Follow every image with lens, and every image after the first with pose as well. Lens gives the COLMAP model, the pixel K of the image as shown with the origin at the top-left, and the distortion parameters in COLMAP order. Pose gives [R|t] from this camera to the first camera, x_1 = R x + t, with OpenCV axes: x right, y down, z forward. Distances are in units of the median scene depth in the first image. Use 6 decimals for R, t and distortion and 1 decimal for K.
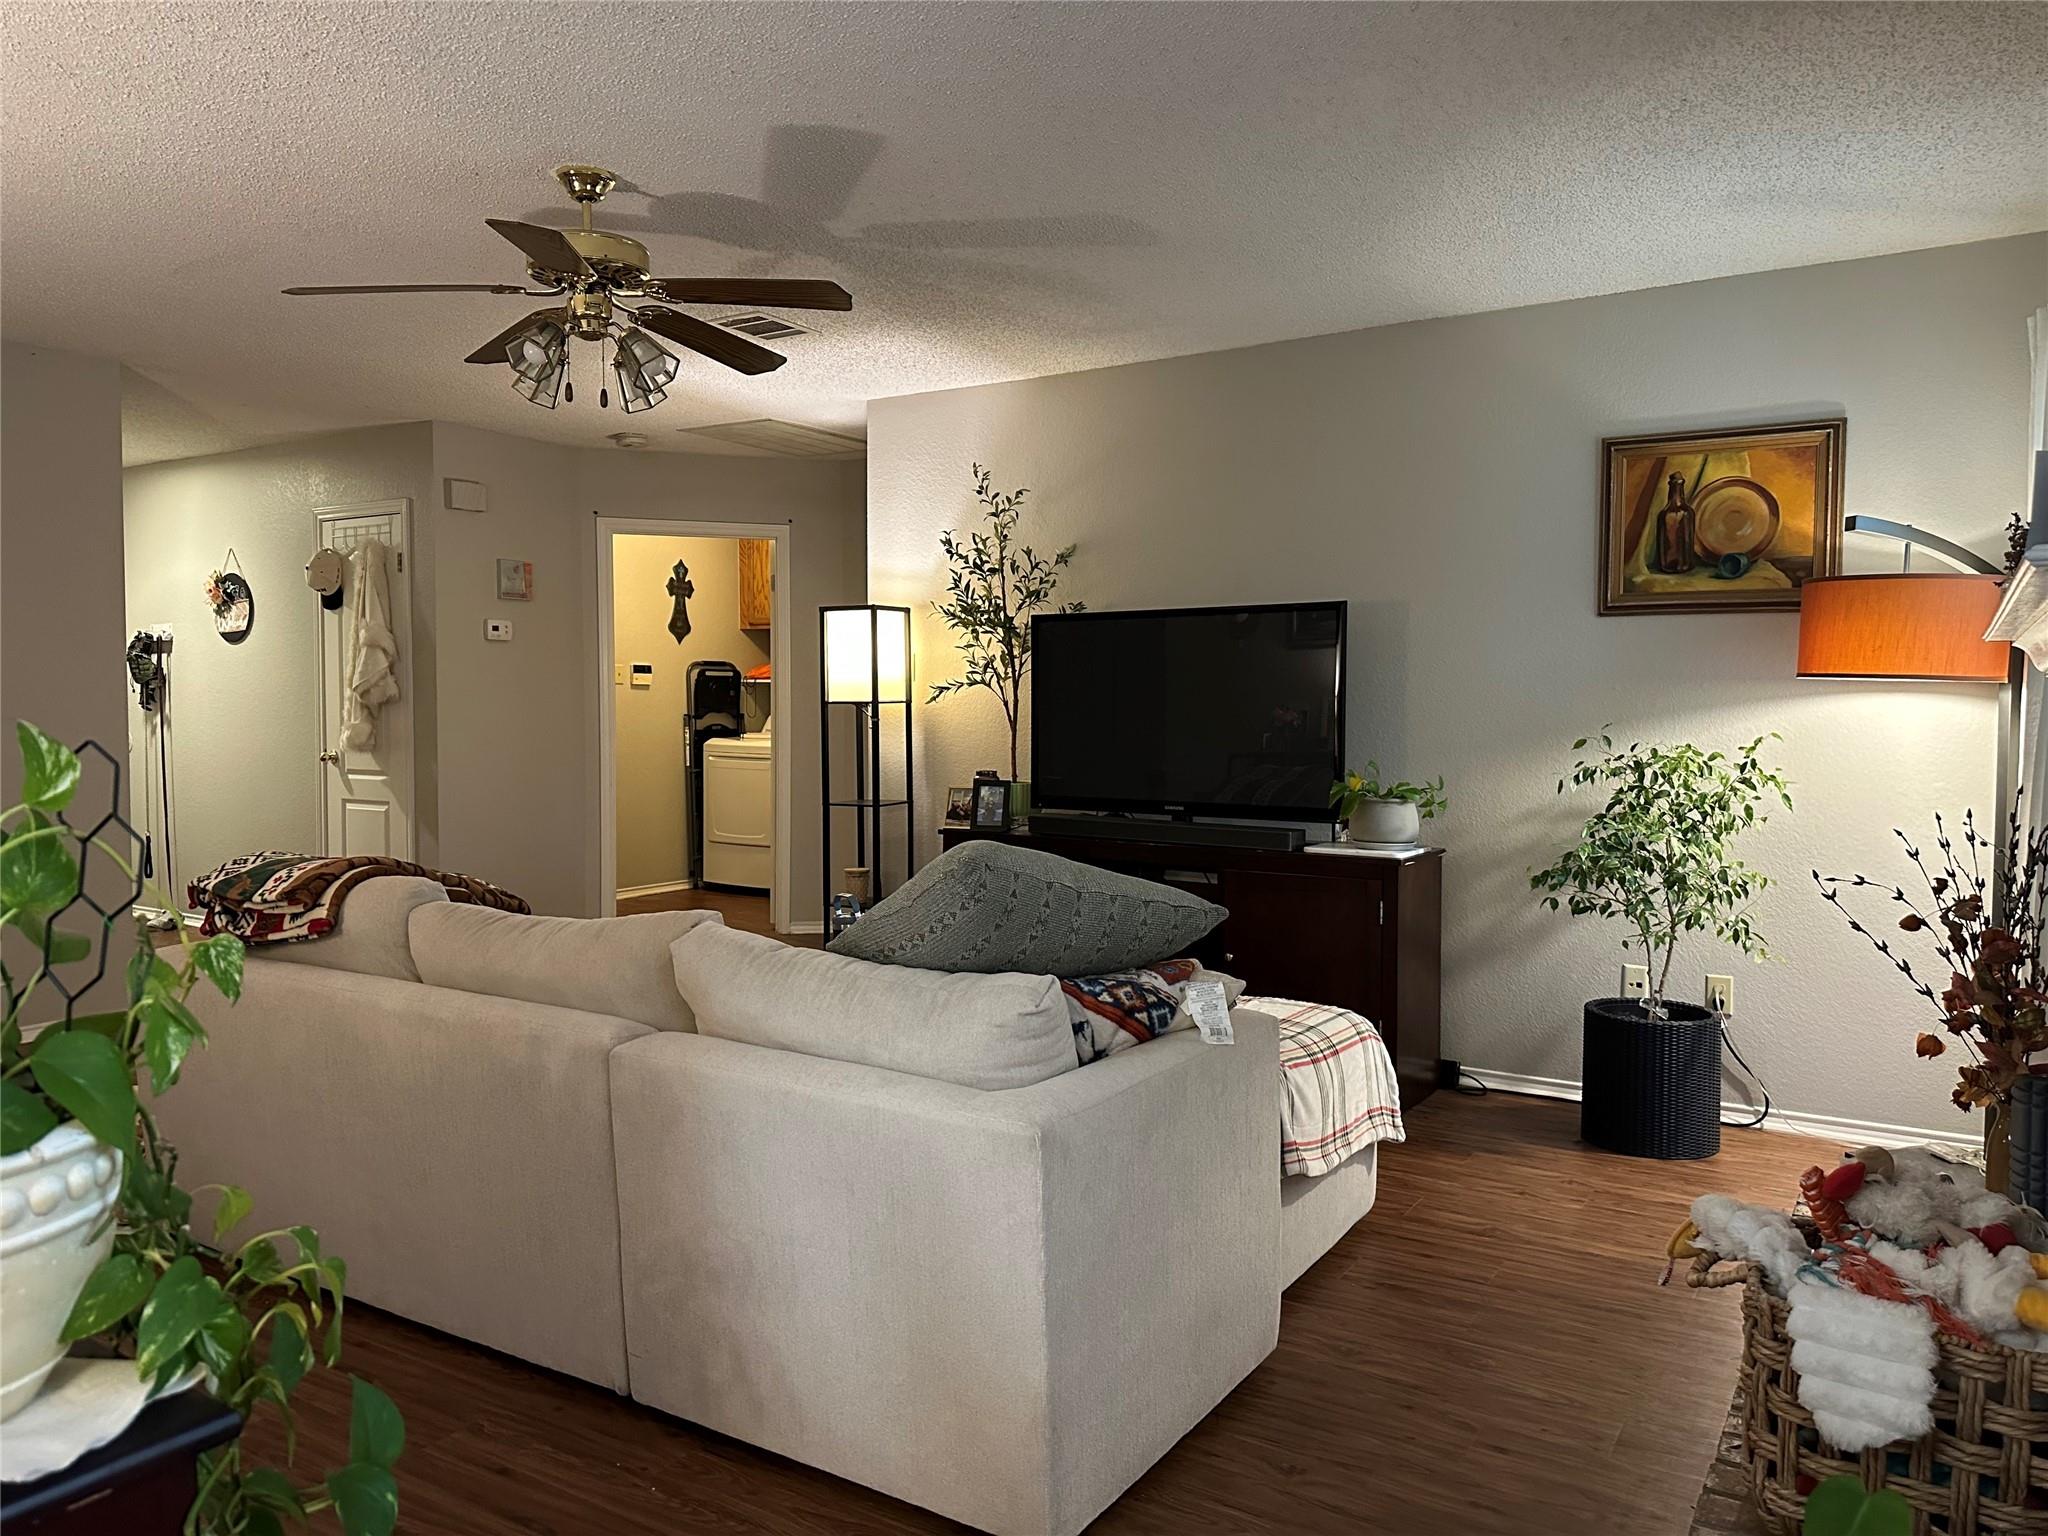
lens RADIAL K [[1446.9, 0, 1019.4], [0, 1446.9, 751.3], [0, 0, 1]] dist [0.054599, -0.048327]
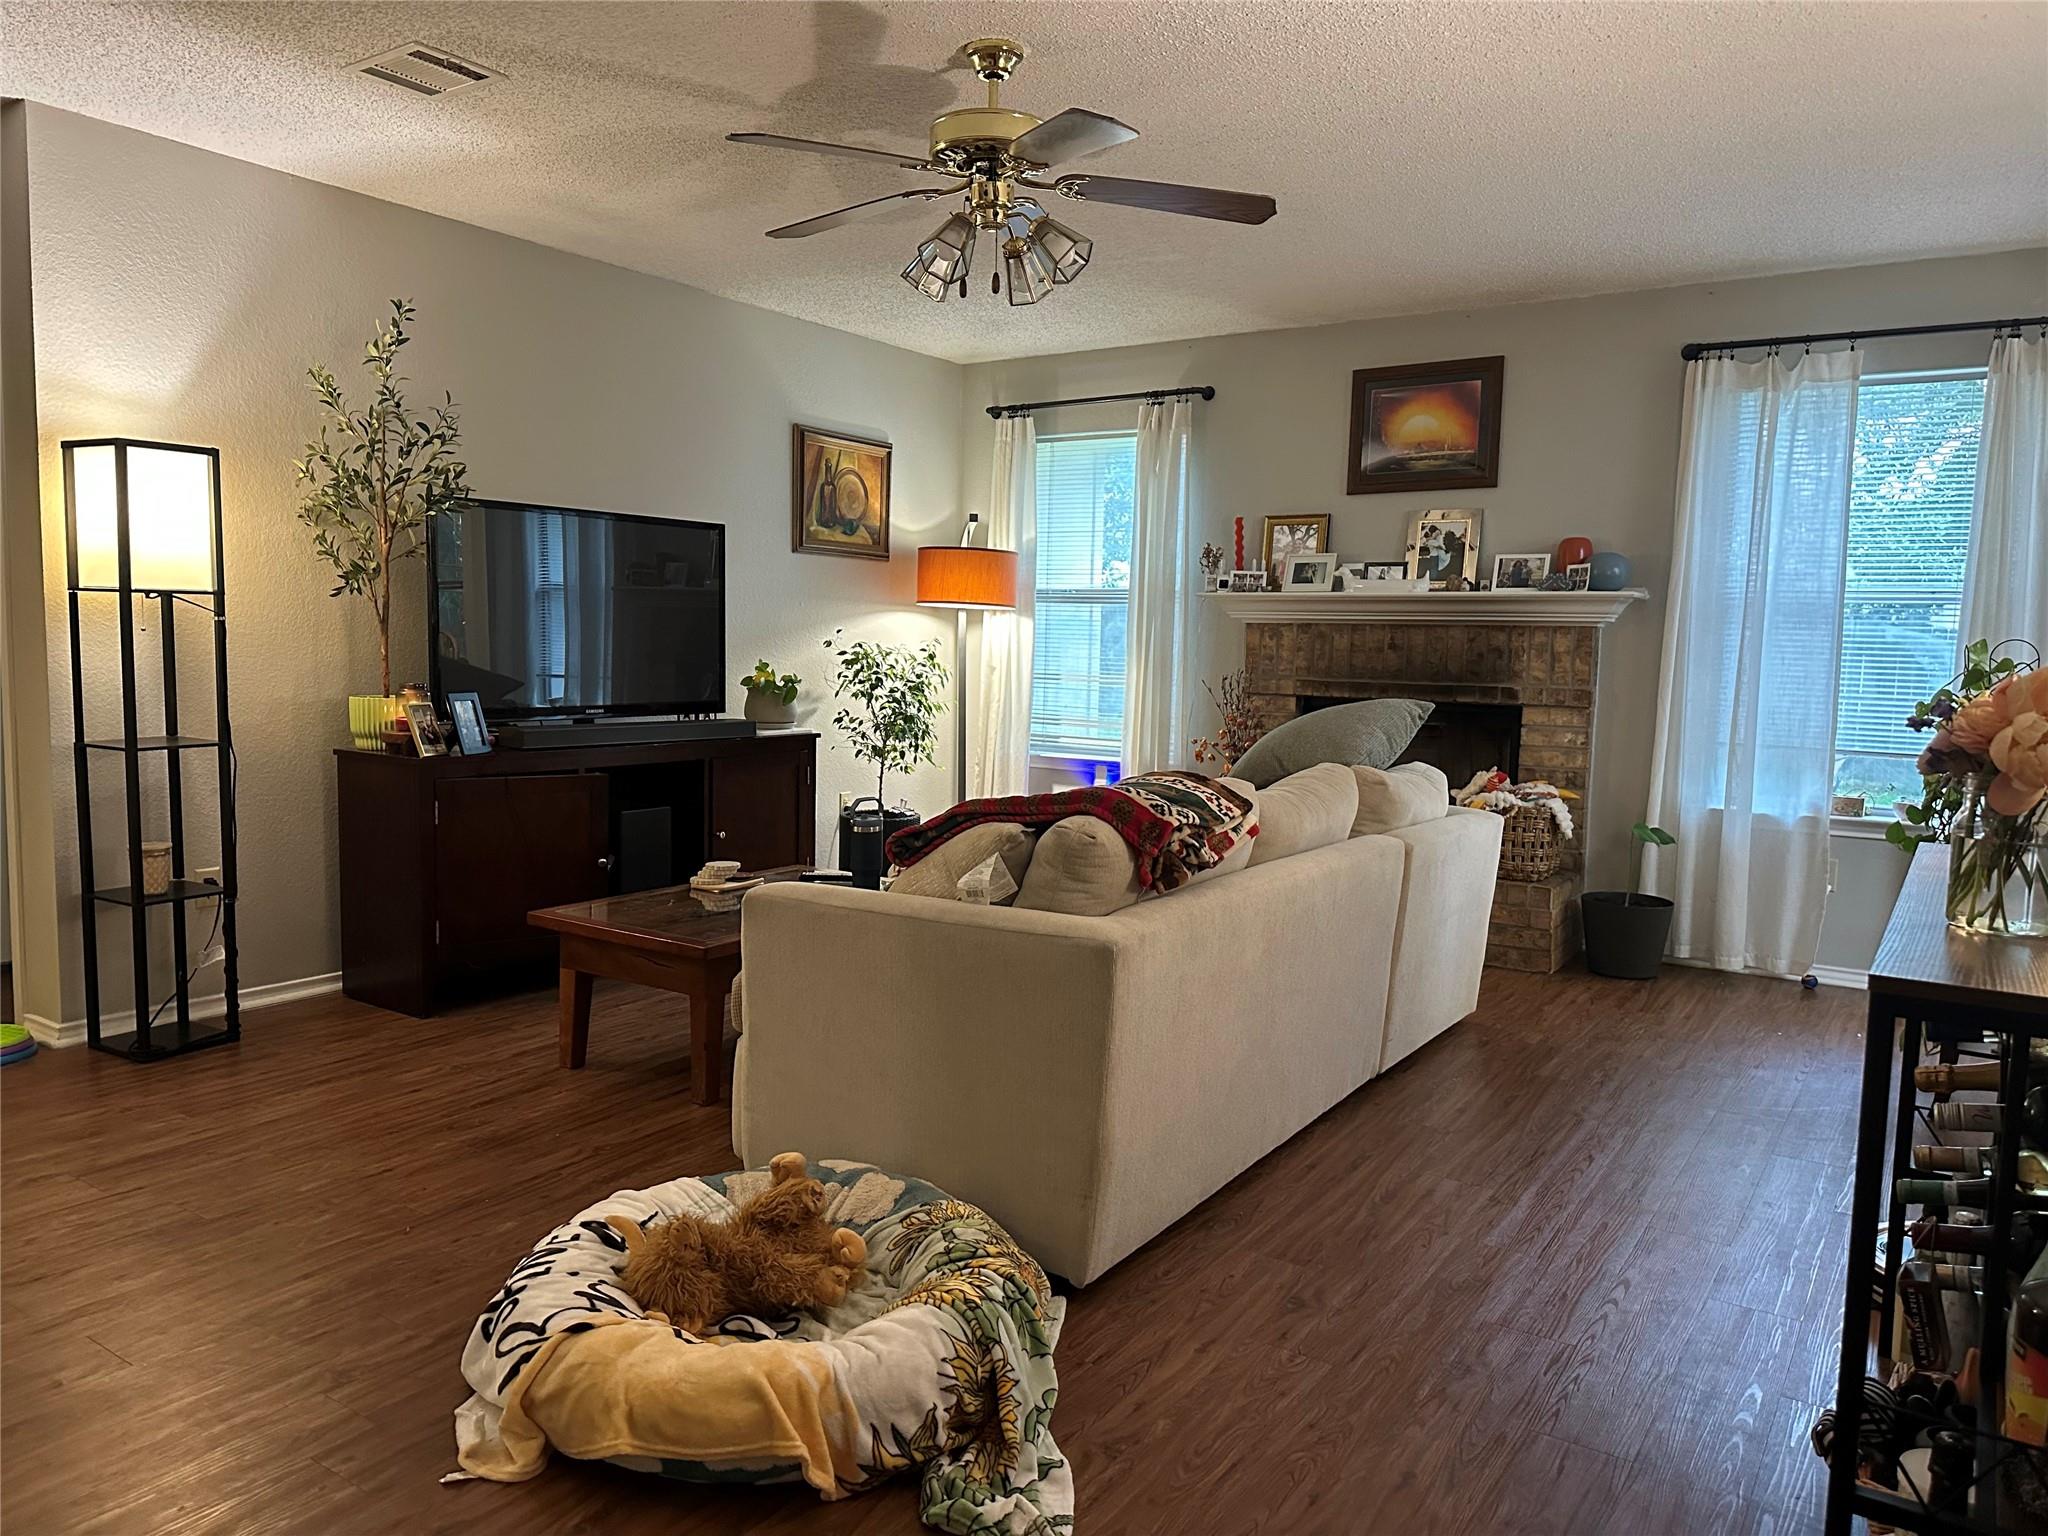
lens RADIAL K [[1446.9, 0, 984.8], [0, 1446.9, 759.9], [0, 0, 1]] dist [0.054599, -0.048327]
pose [[0.049225, -0.089518, 0.994768, -1.566511], [0.008852, 0.995975, 0.089188, -0.026659], [-0.998748, 0.004415, 0.049819, 1.176932]]
